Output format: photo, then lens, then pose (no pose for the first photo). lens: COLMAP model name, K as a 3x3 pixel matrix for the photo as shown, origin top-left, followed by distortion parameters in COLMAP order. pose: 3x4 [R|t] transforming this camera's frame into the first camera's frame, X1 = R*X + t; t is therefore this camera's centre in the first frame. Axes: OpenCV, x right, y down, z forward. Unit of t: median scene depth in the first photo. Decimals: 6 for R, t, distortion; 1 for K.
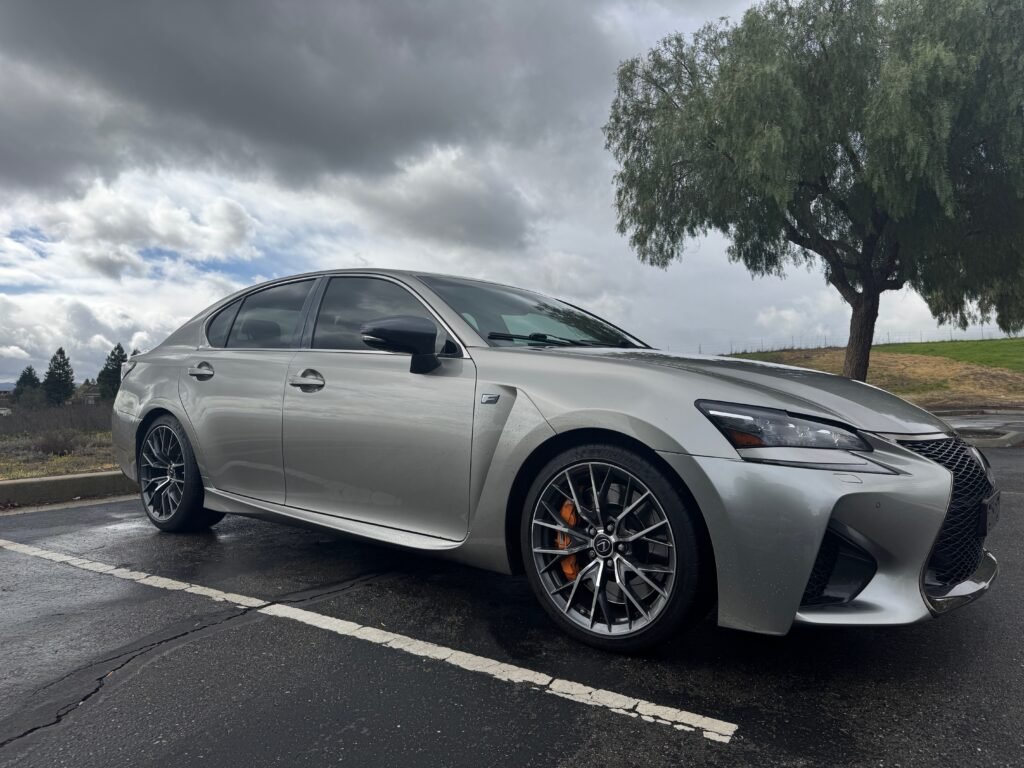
lens RADIAL K [[745.4, 0, 526.5], [0, 745.4, 402.5], [0, 0, 1]] dist [-0.000423, -0.002677]
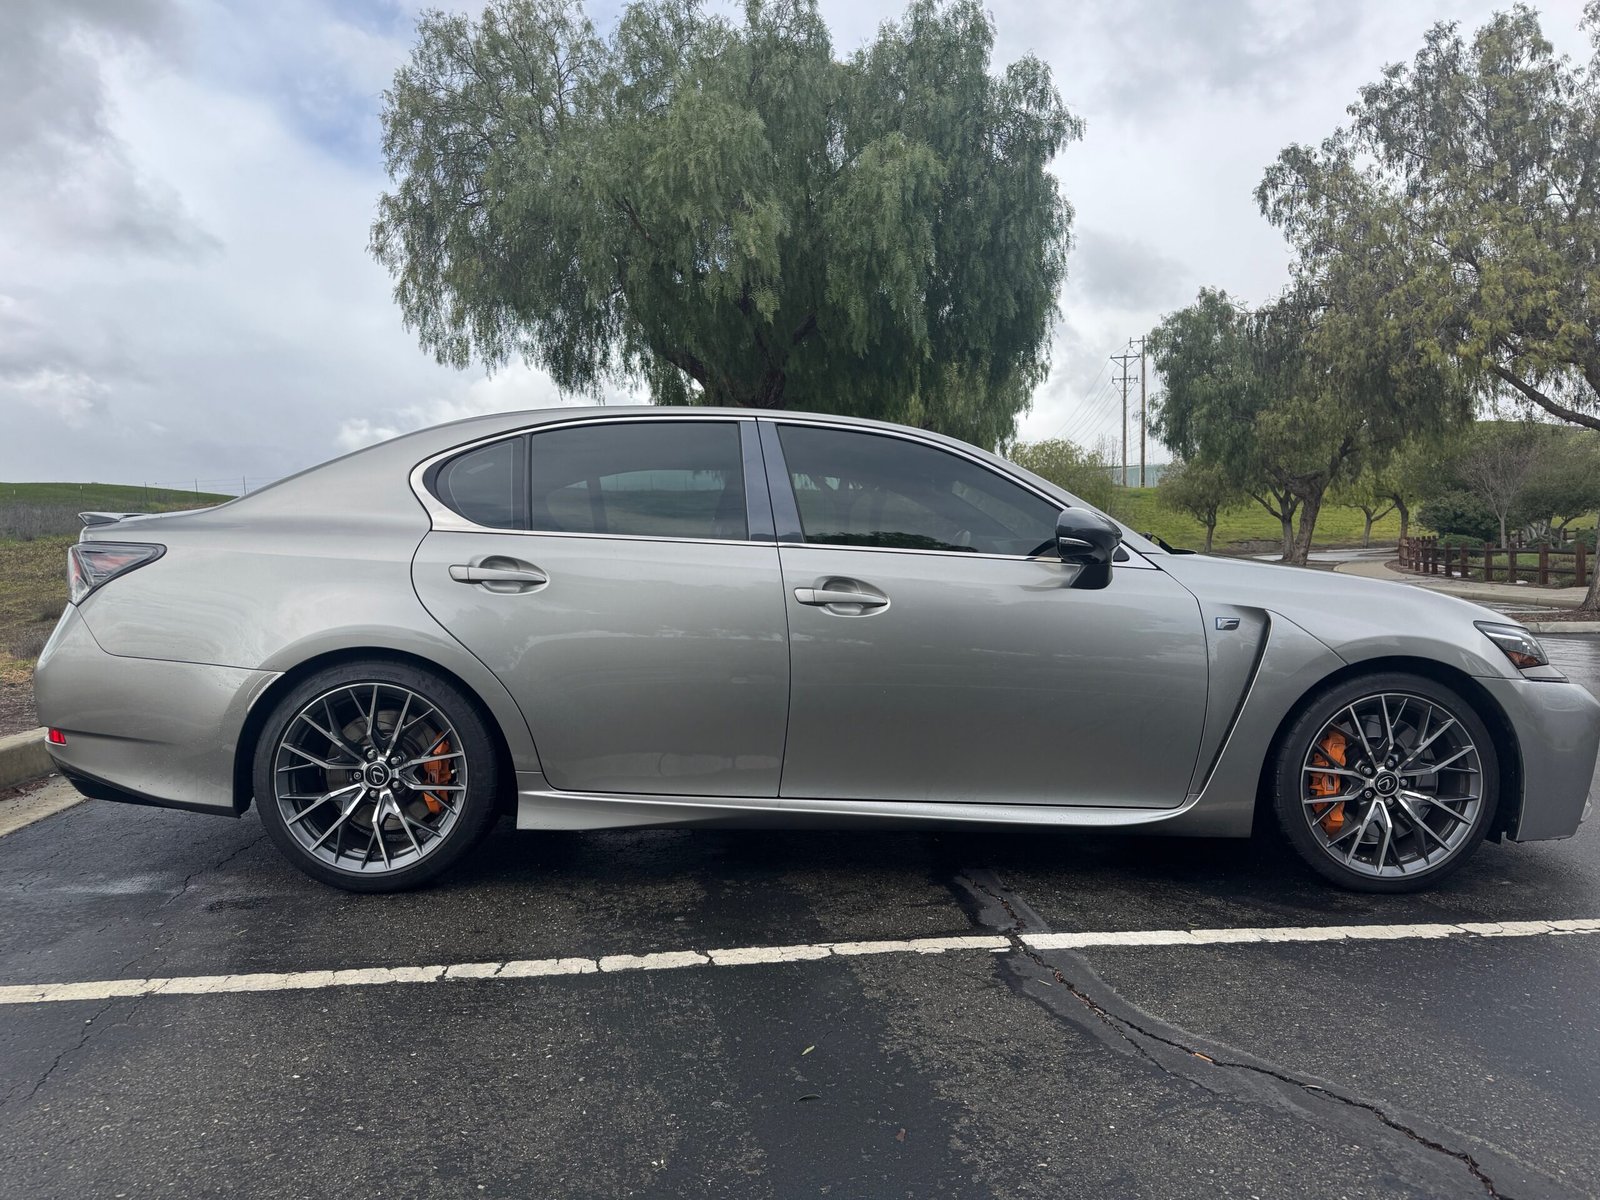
lens RADIAL K [[1164.7, 0, 822.7], [0, 1164.7, 628.9], [0, 0, 1]] dist [-0.000423, -0.002677]
pose [[0.734843, -0.039329, 0.677096, -0.981559], [0.004778, 0.998593, 0.052817, -0.054638], [-0.678220, -0.035577, 0.733997, 0.307588]]
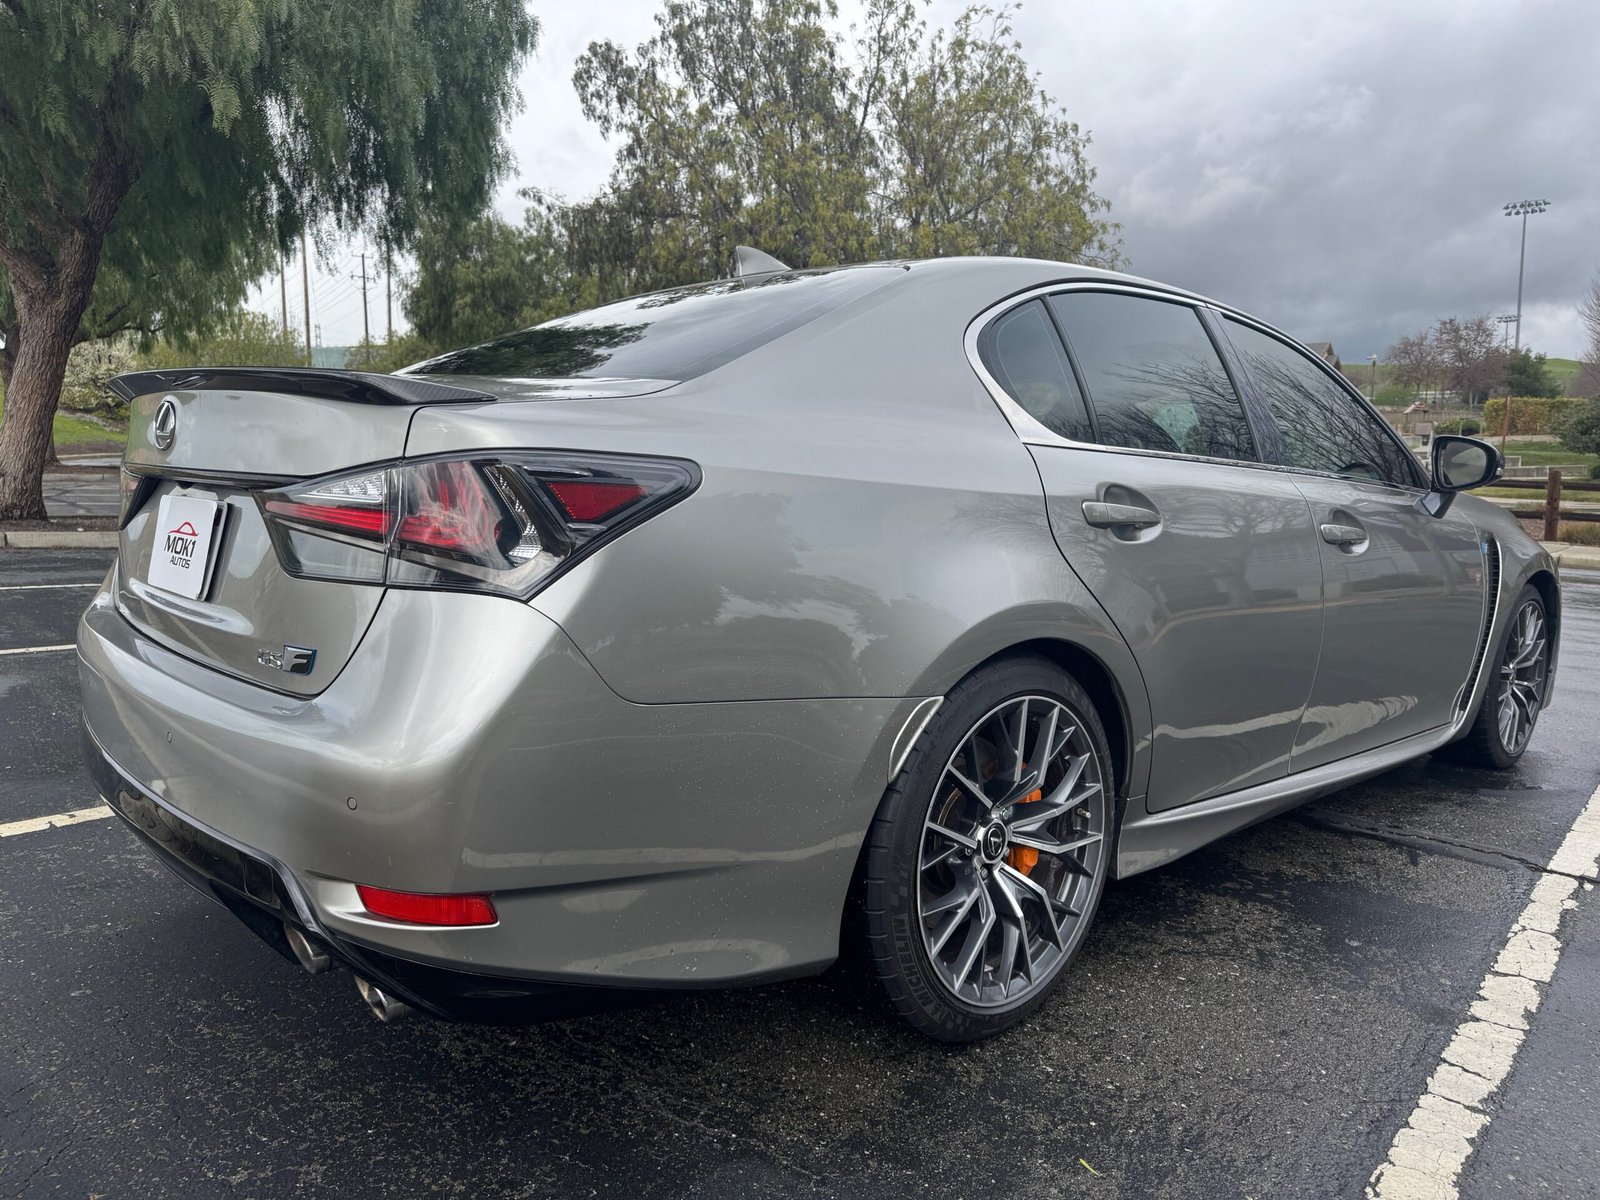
lens RADIAL K [[1175.3, 0, 800.0], [0, 1175.3, 600.0], [0, 0, 1]] dist [0.001912, 0.000940]
pose [[0.066233, -0.116067, 0.991031, -1.196190], [-0.010902, 0.993068, 0.117034, -0.077700], [-0.997745, -0.018556, 0.064508, 1.332768]]
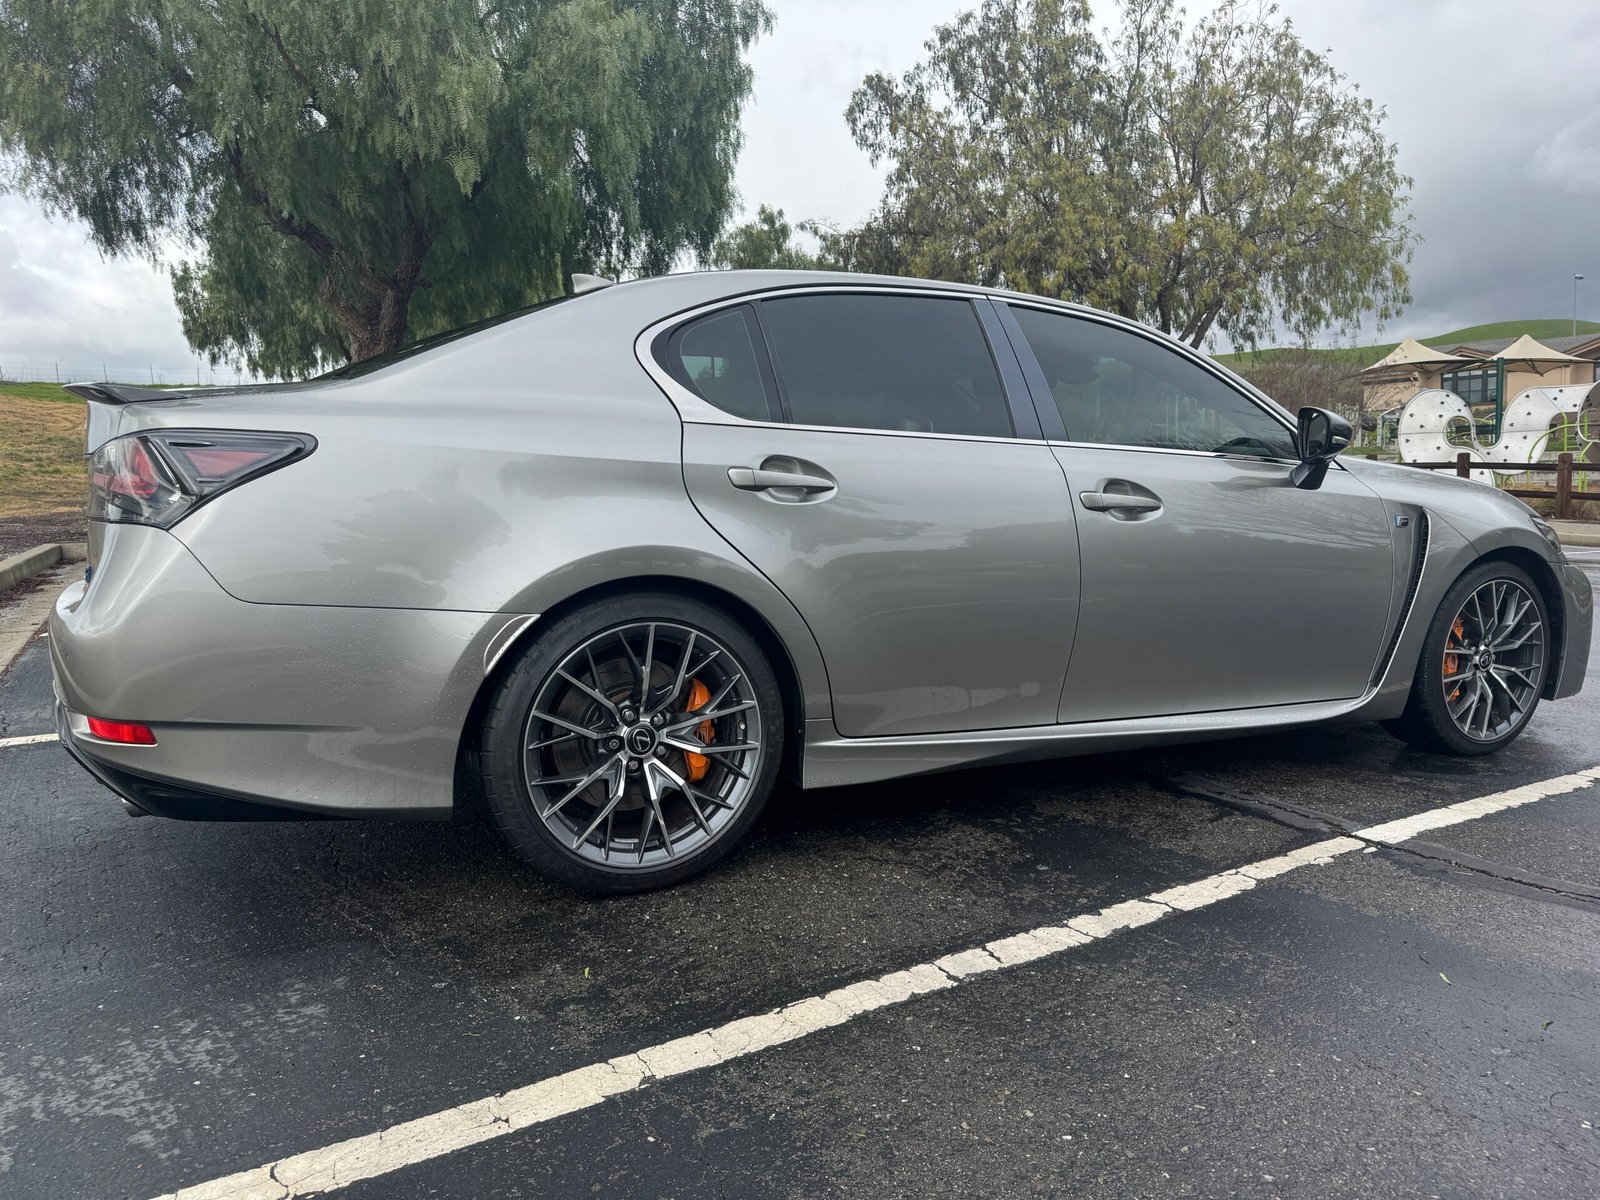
lens RADIAL K [[1103.5, 0, 802.7], [0, 1103.5, 640.9], [0, 0, 1]] dist [0.080522, -0.107871]
pose [[0.366696, -0.142741, 0.919325, -1.211846], [0.006790, 0.988544, 0.150780, -0.054110], [-0.930316, -0.049049, 0.363465, 0.915285]]
